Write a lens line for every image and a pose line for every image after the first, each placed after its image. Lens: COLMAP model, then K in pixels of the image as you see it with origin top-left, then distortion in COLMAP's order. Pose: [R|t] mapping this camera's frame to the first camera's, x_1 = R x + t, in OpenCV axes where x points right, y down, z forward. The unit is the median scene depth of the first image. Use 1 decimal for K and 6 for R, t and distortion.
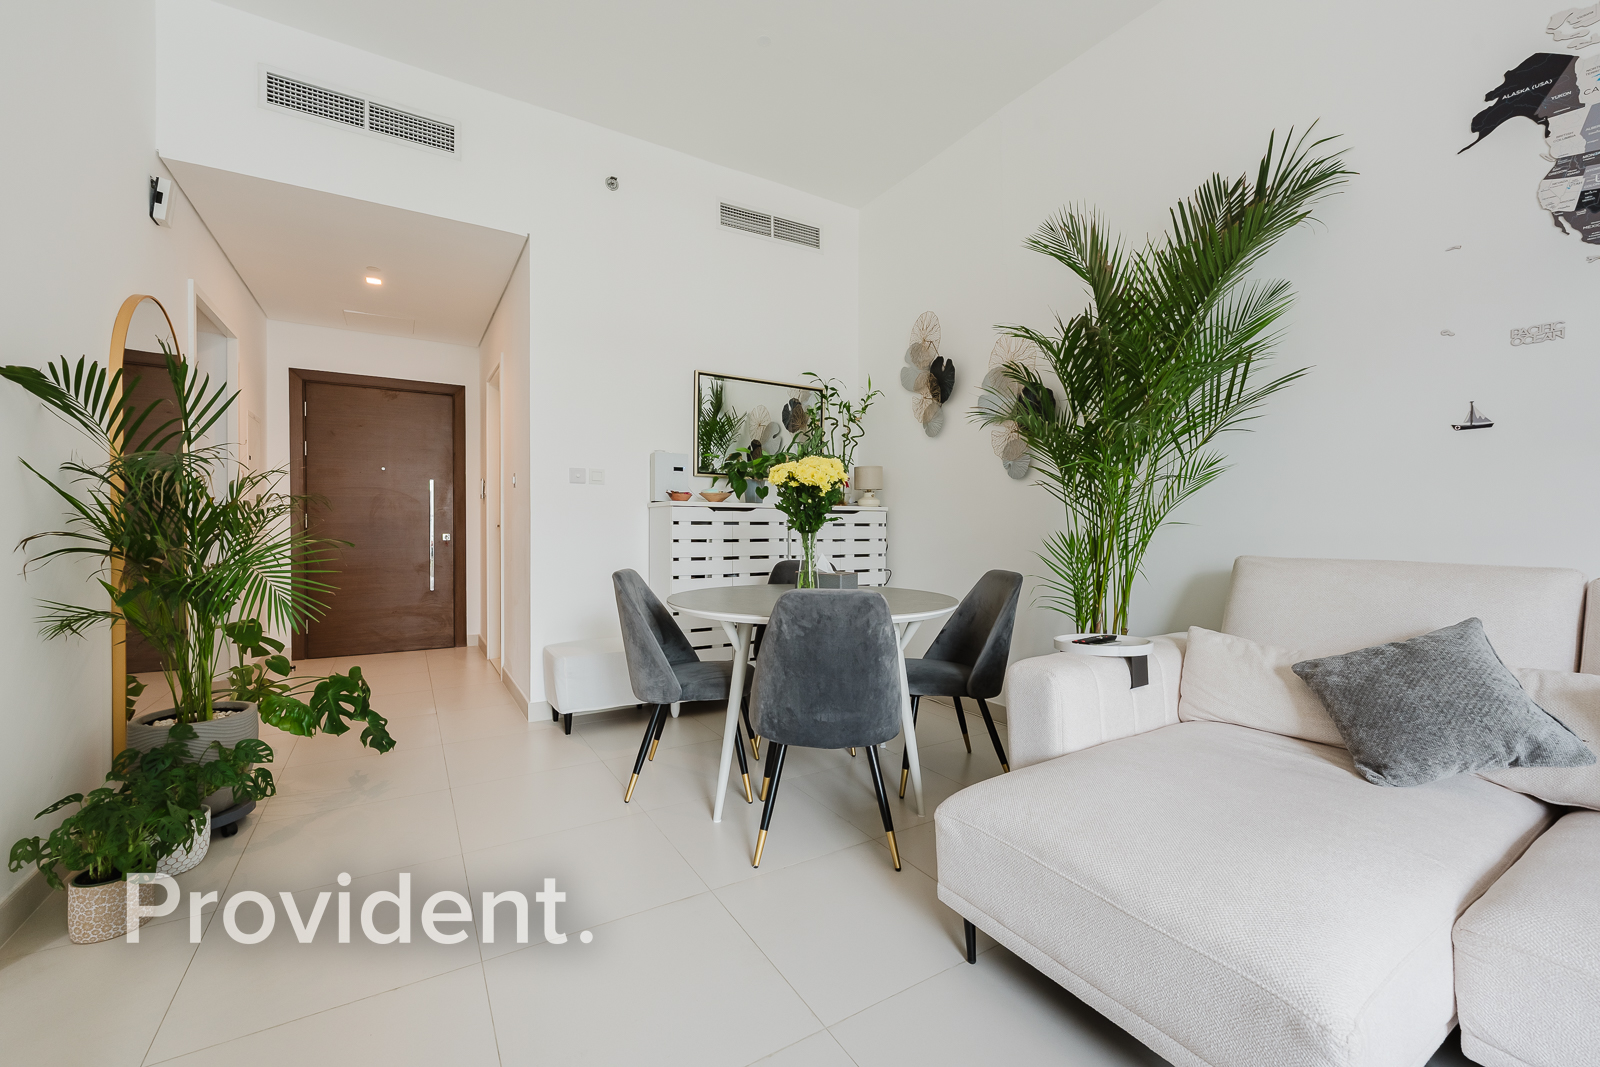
lens RADIAL K [[644.9, 0, 799.6], [0, 644.9, 541.0], [0, 0, 1]] dist [0.002978, -0.002367]
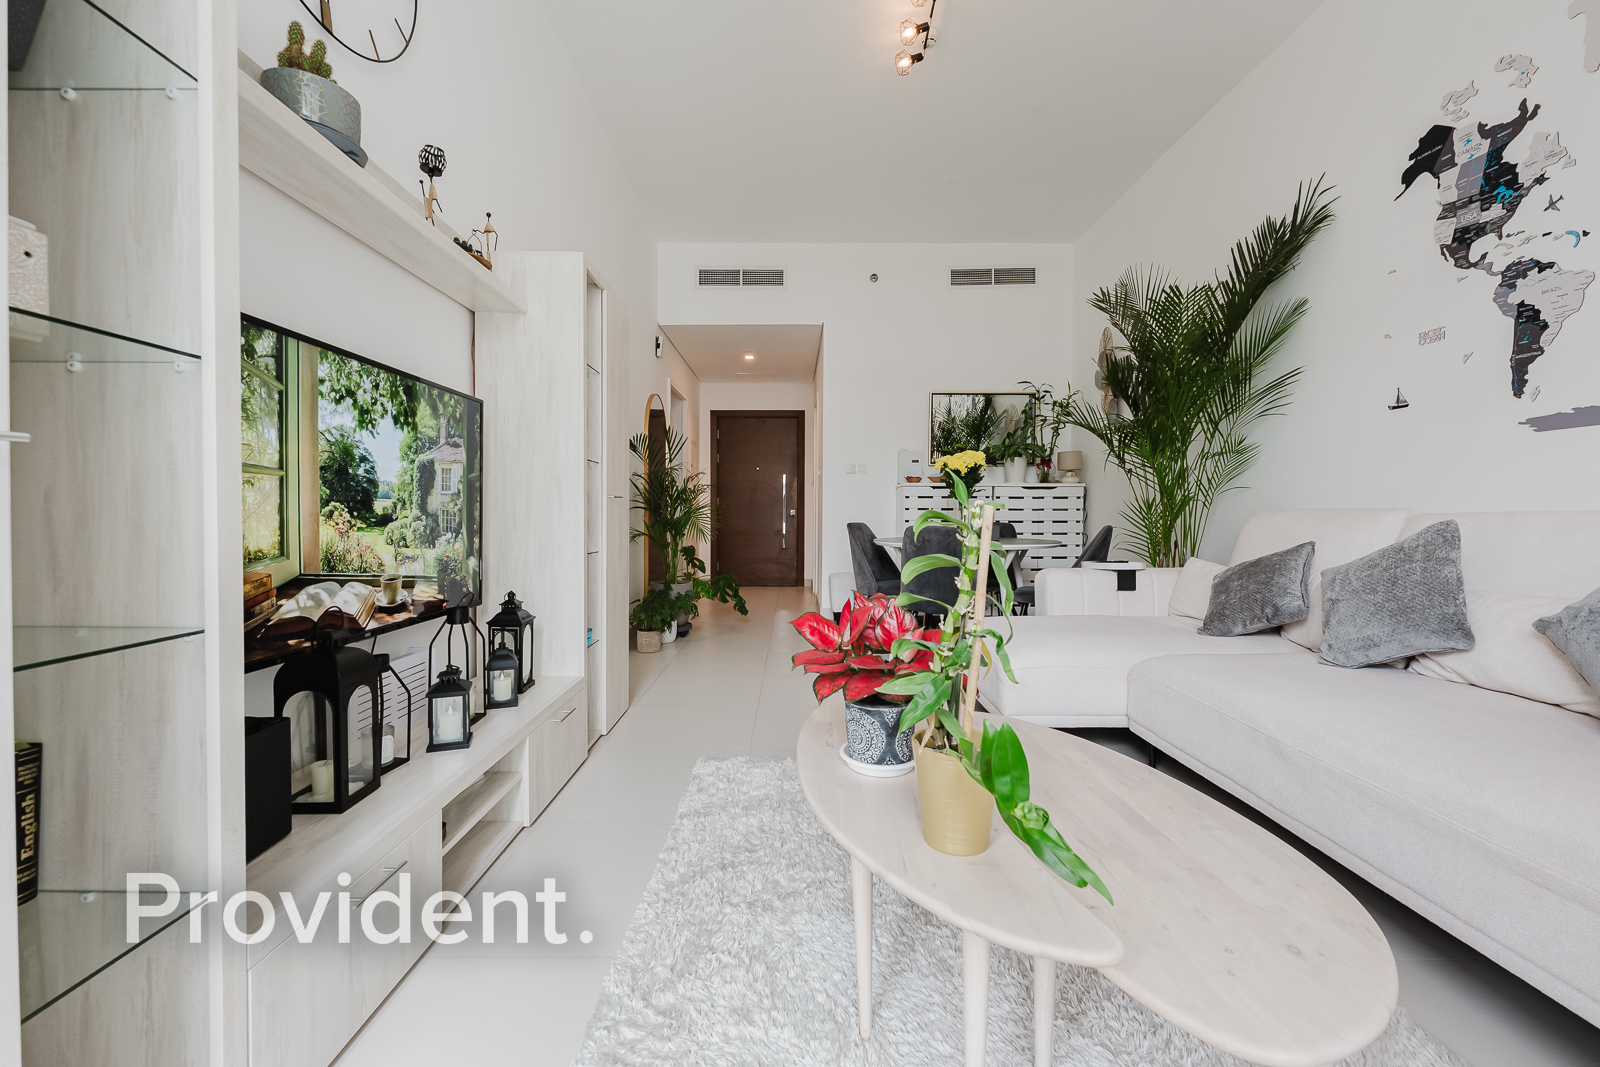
lens RADIAL K [[642.5, 0, 800.0], [0, 642.5, 533.5], [0, 0, 1]] dist [-0.000783, -0.000734]
pose [[0.857710, 0.011669, -0.514001, 0.400667], [-0.007978, 0.999924, 0.009388, 0.049105], [0.514072, -0.003952, 0.857738, -0.463432]]
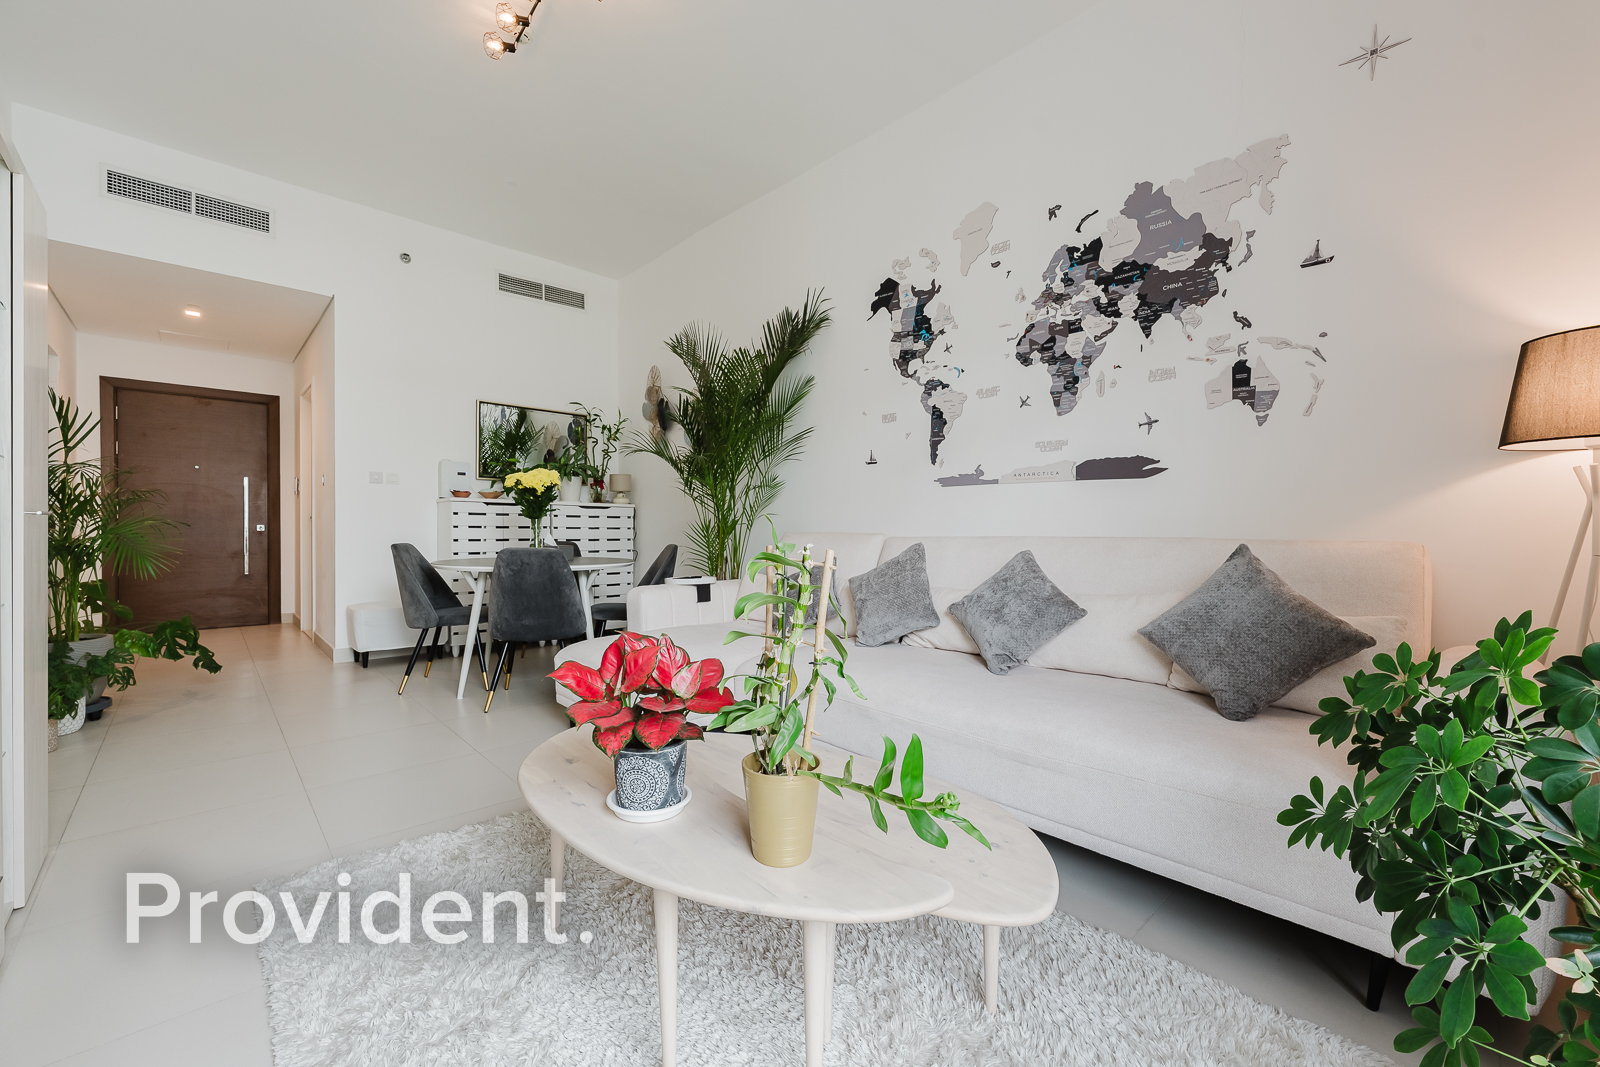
lens RADIAL K [[630.3, 0, 791.8], [0, 630.3, 540.0], [0, 0, 1]] dist [0.001651, -0.000274]
pose [[0.979561, -0.001927, 0.201138, 0.255665], [0.002553, 0.999993, -0.002850, 0.035879], [-0.201131, 0.003306, 0.979559, -0.486105]]
